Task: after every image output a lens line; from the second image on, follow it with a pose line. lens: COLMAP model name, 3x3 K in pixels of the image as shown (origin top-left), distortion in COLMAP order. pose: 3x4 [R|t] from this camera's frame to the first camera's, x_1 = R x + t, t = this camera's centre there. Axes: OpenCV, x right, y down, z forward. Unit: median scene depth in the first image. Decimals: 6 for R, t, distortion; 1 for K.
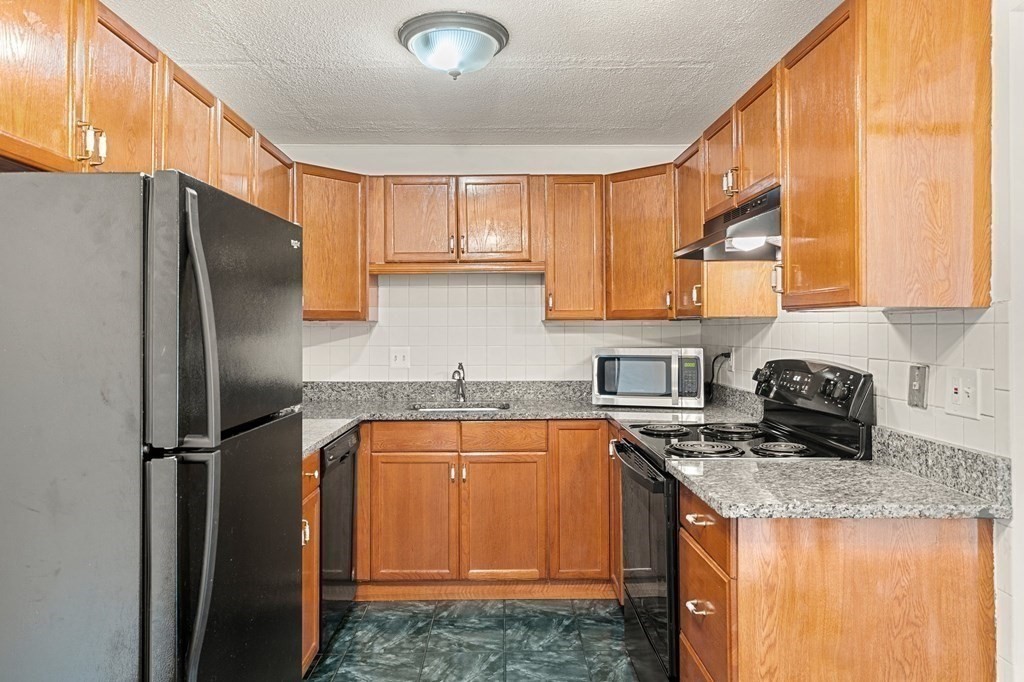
lens RADIAL K [[698.5, 0, 512.9], [0, 698.5, 313.2], [0, 0, 1]] dist [0.002059, 0.001252]
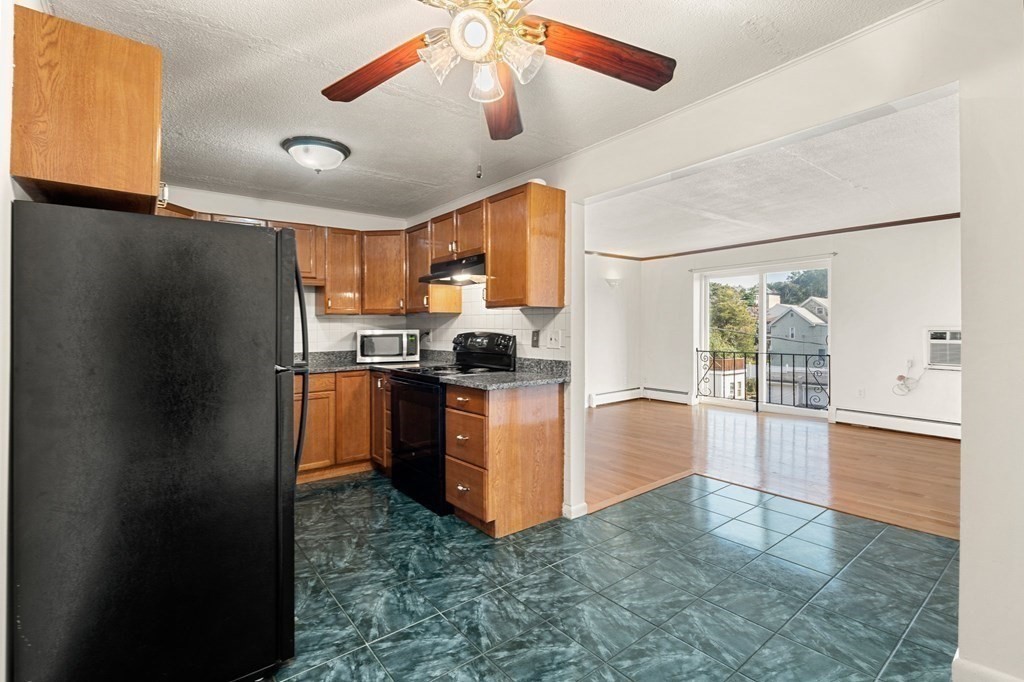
lens RADIAL K [[465.0, 0, 515.6], [0, 465.0, 329.6], [0, 0, 1]] dist [-0.001231, -0.000101]
pose [[0.796709, -0.008866, 0.604298, -0.287341], [-0.007367, 0.999676, 0.024378, 0.017588], [-0.604318, -0.023874, 0.796386, -0.171719]]
